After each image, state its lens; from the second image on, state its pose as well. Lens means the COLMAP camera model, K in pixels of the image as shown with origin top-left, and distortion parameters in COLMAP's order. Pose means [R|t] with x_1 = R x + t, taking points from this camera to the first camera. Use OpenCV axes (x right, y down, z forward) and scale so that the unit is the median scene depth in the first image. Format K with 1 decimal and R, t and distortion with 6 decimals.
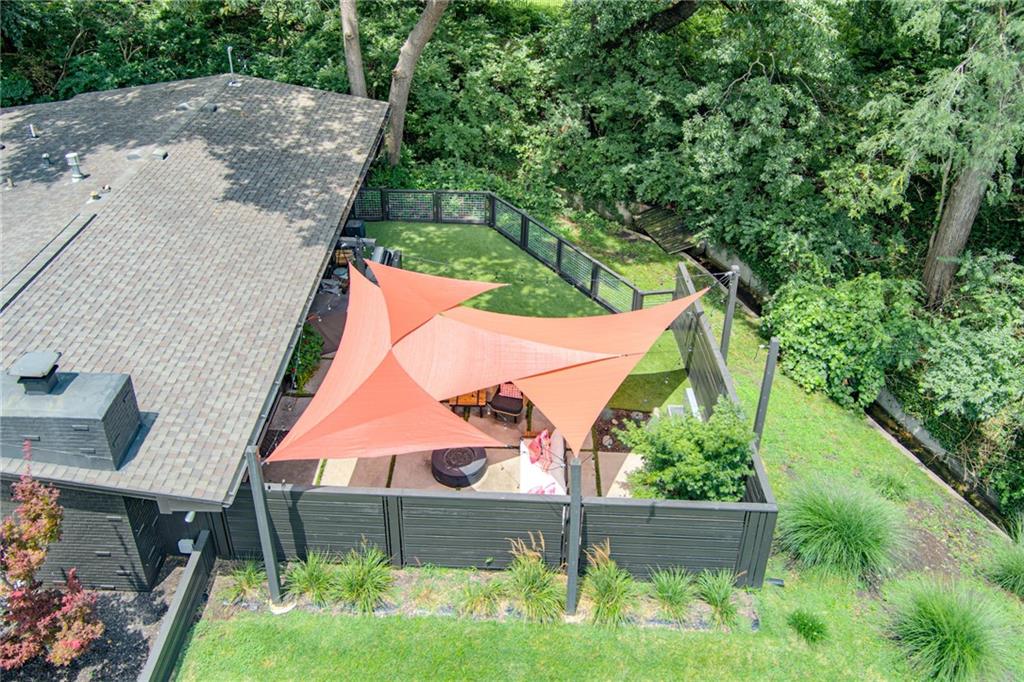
lens RADIAL K [[824.2, 0, 531.3], [0, 824.2, 199.0], [0, 0, 1]] dist [-0.002856, 0.000705]
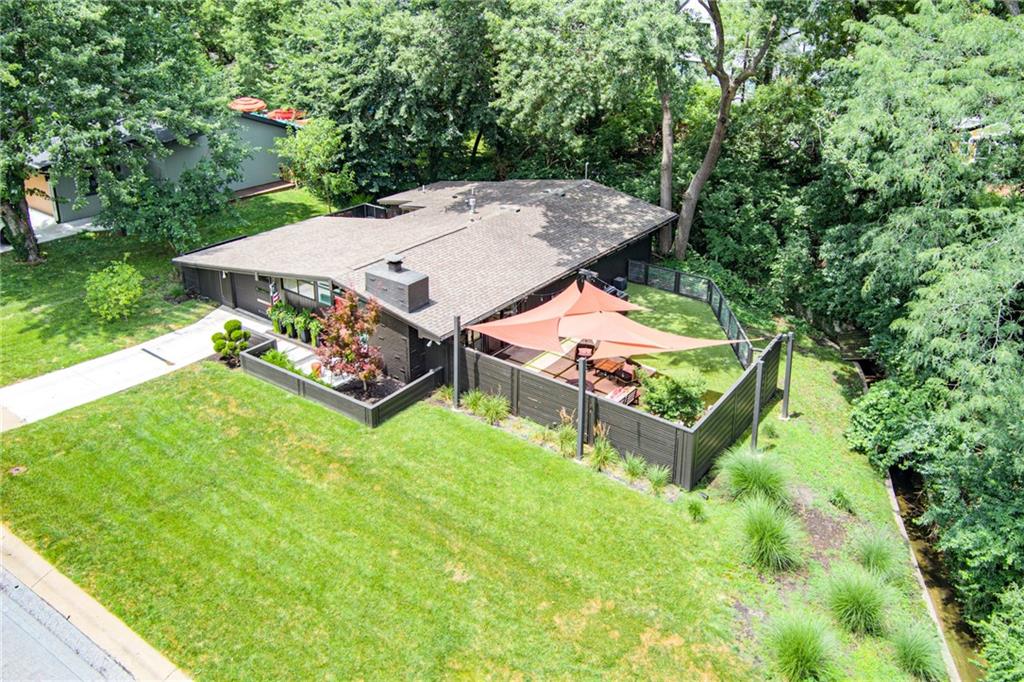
lens RADIAL K [[816.8, 0, 587.9], [0, 816.8, 247.8], [0, 0, 1]] dist [-0.008681, -0.004740]
pose [[0.839350, 0.173857, -0.515039, 0.900356], [-0.249174, 0.965125, -0.080287, 0.193120], [0.483119, 0.195724, 0.853398, -0.612687]]
